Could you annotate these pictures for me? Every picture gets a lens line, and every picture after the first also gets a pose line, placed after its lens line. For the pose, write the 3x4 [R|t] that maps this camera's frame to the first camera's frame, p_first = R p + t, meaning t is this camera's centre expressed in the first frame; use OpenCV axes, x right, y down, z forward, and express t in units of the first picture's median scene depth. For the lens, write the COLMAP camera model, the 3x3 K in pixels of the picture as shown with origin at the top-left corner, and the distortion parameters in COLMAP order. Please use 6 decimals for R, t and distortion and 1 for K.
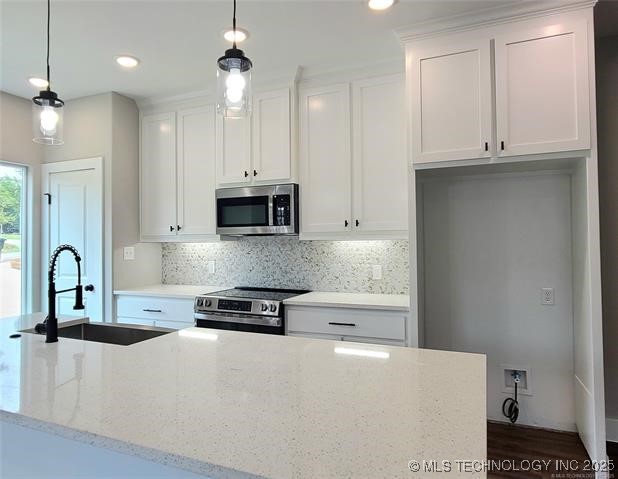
lens RADIAL K [[427.8, 0, 284.3], [0, 427.8, 236.8], [0, 0, 1]] dist [-0.000284, -0.001127]
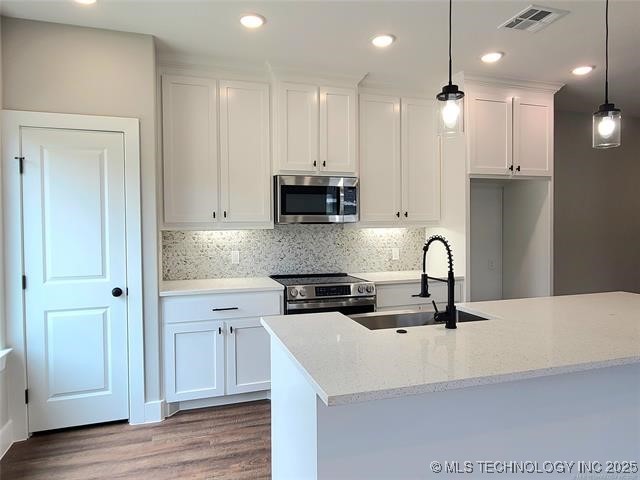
lens RADIAL K [[427.3, 0, 319.2], [0, 427.3, 236.8], [0, 0, 1]] dist [-0.001486, -0.000095]
pose [[0.734122, -0.016098, 0.678826, -0.745845], [-0.008456, 0.999425, 0.032847, -0.005283], [-0.678964, -0.029854, 0.733564, 0.229868]]
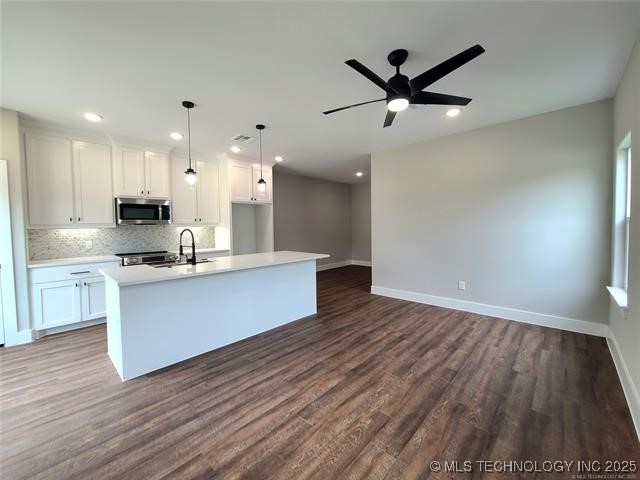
lens RADIAL K [[261.8, 0, 321.5], [0, 261.8, 235.4], [0, 0, 1]] dist [-0.001444, -0.000448]
pose [[0.314259, -0.032880, 0.948768, -0.911084], [-0.003187, 0.999358, 0.035689, 0.001398], [-0.949332, -0.014239, 0.313952, -0.119375]]
